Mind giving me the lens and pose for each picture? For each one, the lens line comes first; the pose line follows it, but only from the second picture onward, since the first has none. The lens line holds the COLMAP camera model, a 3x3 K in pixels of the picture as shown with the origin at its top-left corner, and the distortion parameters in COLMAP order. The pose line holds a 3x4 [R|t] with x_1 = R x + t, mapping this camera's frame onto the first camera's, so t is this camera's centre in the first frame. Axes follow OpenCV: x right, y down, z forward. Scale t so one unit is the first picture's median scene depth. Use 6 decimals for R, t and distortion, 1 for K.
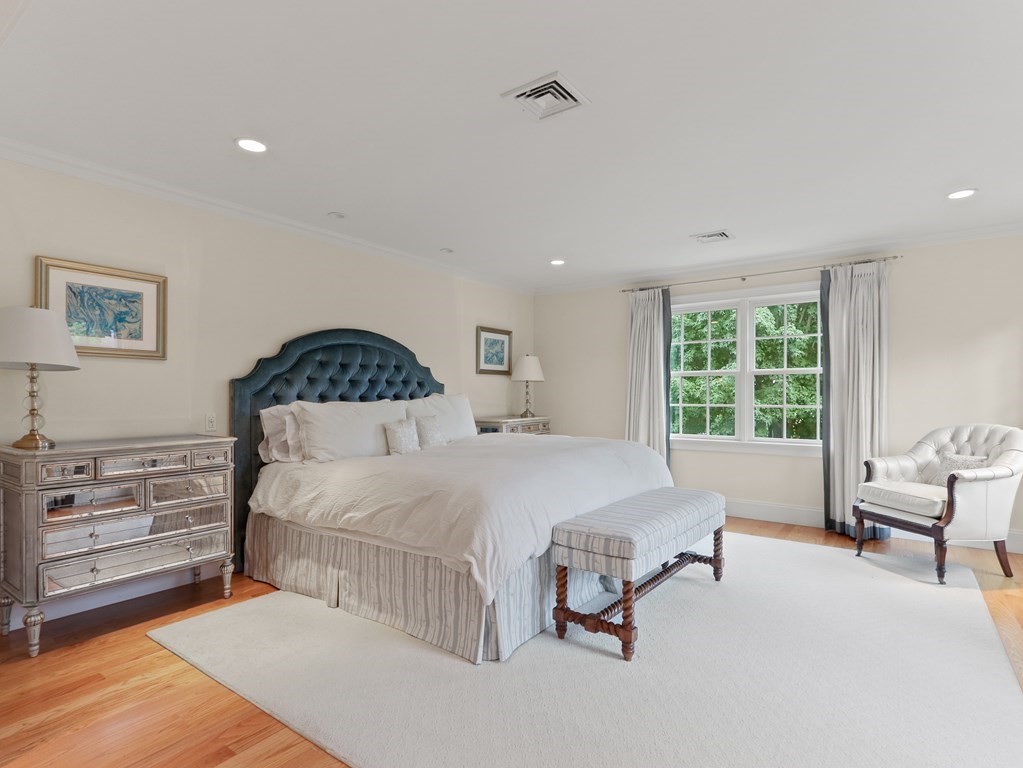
lens RADIAL K [[539.2, 0, 513.1], [0, 539.2, 392.3], [0, 0, 1]] dist [0.012225, -0.016280]
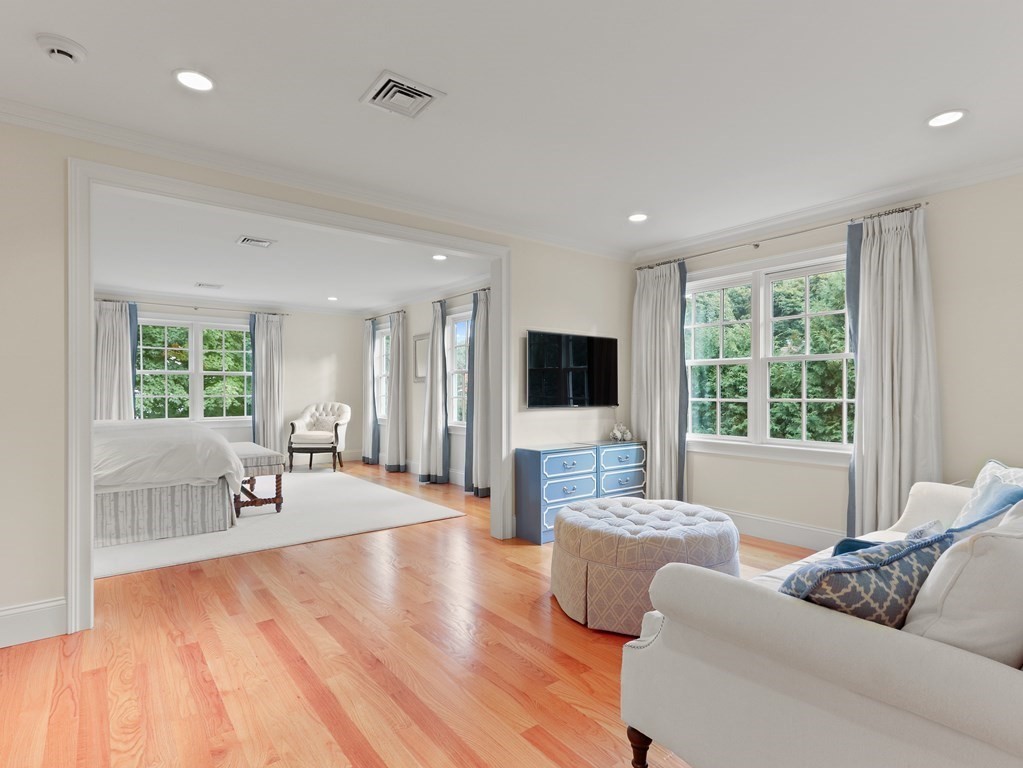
lens RADIAL K [[539.2, 0, 513.1], [0, 539.2, 392.3], [0, 0, 1]] dist [0.012225, -0.016280]
pose [[0.280808, -0.004005, 0.959756, -1.328161], [-0.003892, 0.999978, 0.005312, 0.006665], [-0.959756, -0.005227, 0.280786, -0.408729]]
